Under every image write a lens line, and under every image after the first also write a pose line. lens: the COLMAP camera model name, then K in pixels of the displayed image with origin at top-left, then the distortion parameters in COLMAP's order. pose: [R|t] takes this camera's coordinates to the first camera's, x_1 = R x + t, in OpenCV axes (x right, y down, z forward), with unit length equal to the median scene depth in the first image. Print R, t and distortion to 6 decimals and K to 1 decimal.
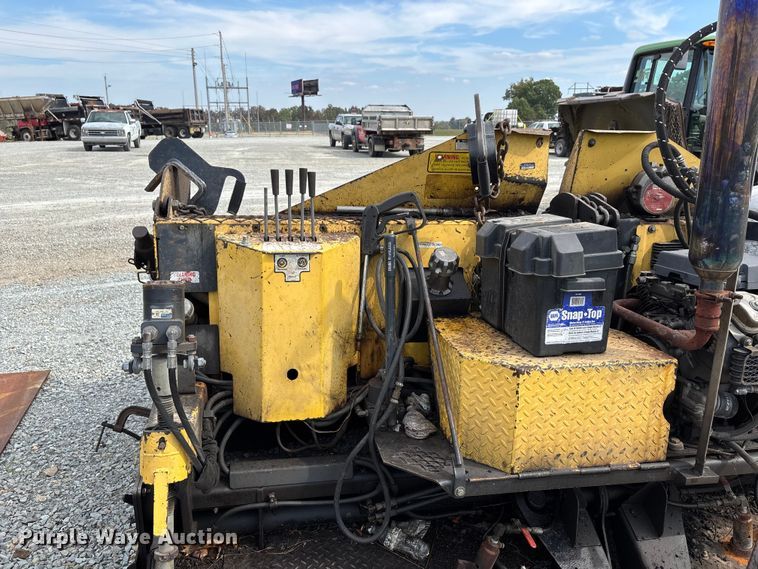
lens RADIAL K [[579.8, 0, 379.3], [0, 579.8, 275.0], [0, 0, 1]] dist [0.010903, -0.007262]
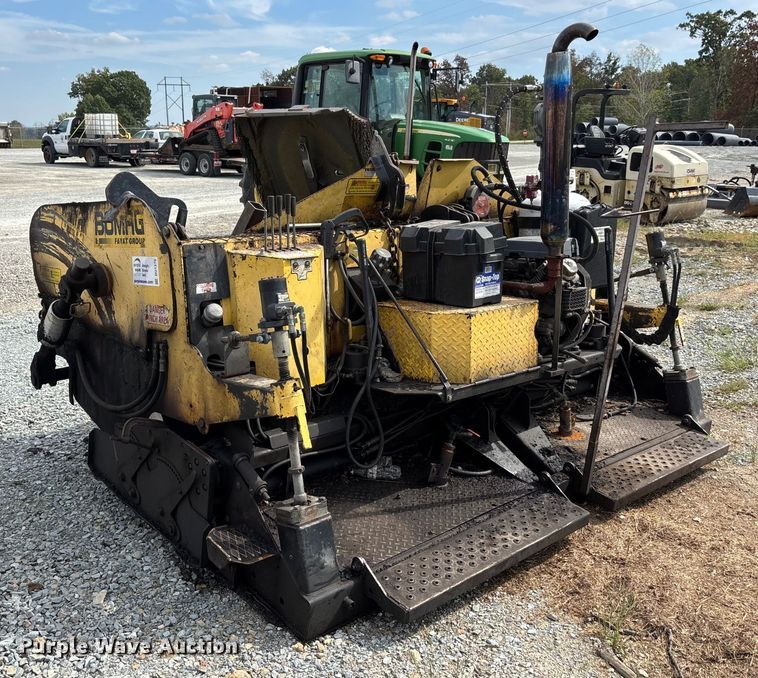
lens RADIAL K [[795.4, 0, 351.6], [0, 795.4, 297.5], [0, 0, 1]] dist [0.037007, -0.012105]
pose [[0.861168, -0.106496, 0.497040, -0.879352], [0.130502, 0.991353, -0.013698, 0.083772], [-0.491283, 0.076661, 0.867620, -0.574909]]
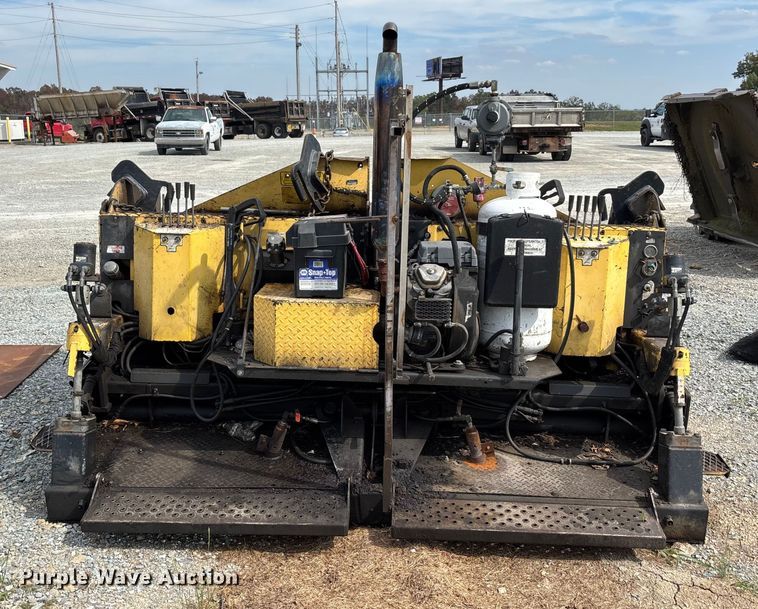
lens RADIAL K [[798.8, 0, 366.1], [0, 798.8, 264.6], [0, 0, 1]] dist [0.026075, -0.023214]
pose [[0.975616, 0.028092, -0.217677, 0.792170], [-0.043321, 0.996911, -0.065506, 0.155333], [0.215165, 0.073339, 0.973820, -0.960709]]
